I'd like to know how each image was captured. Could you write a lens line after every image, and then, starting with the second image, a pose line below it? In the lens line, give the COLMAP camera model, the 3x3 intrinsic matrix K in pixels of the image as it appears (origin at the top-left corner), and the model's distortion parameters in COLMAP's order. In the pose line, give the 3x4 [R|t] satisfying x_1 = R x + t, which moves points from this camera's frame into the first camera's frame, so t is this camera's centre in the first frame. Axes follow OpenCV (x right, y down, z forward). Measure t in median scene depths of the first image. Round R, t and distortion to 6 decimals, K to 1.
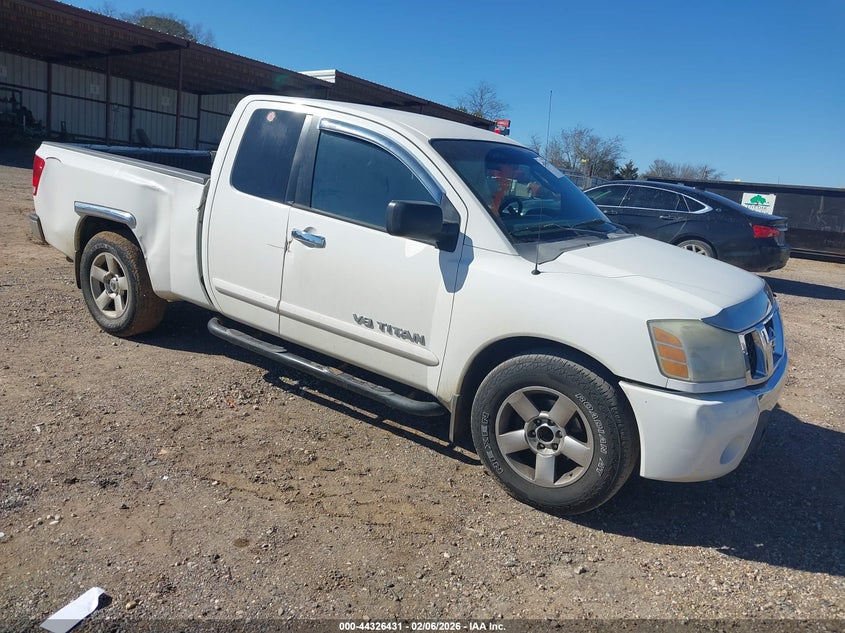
lens RADIAL K [[667.3, 0, 422.5], [0, 667.3, 316.5], [0, 0, 1]] dist [0.006748, -0.000207]
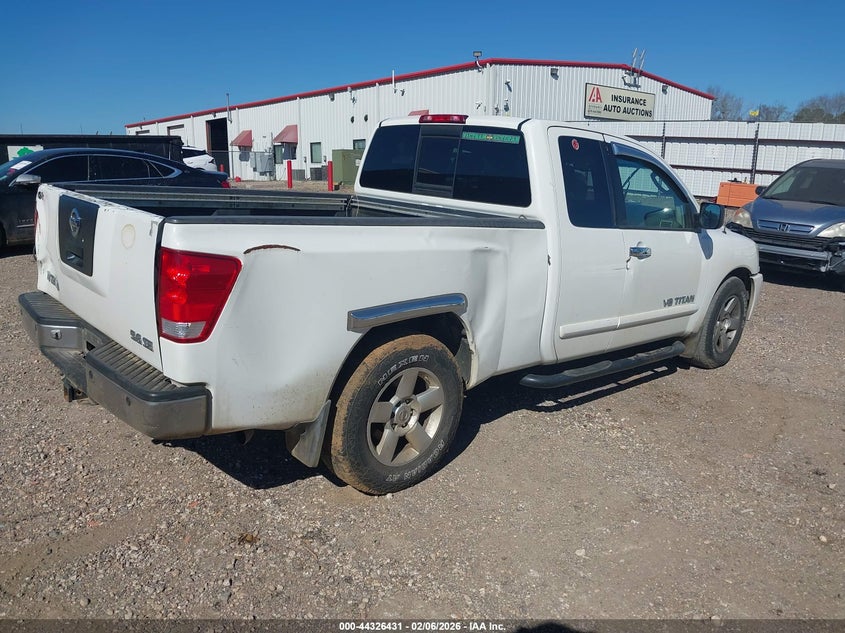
lens RADIAL K [[667.3, 0, 422.5], [0, 667.3, 316.5], [0, 0, 1]] dist [0.006748, -0.000207]
pose [[0.264747, -0.321438, 0.909168, -1.206590], [0.225214, 0.937347, 0.265819, -0.361279], [-0.937650, 0.134383, 0.320552, 0.903595]]
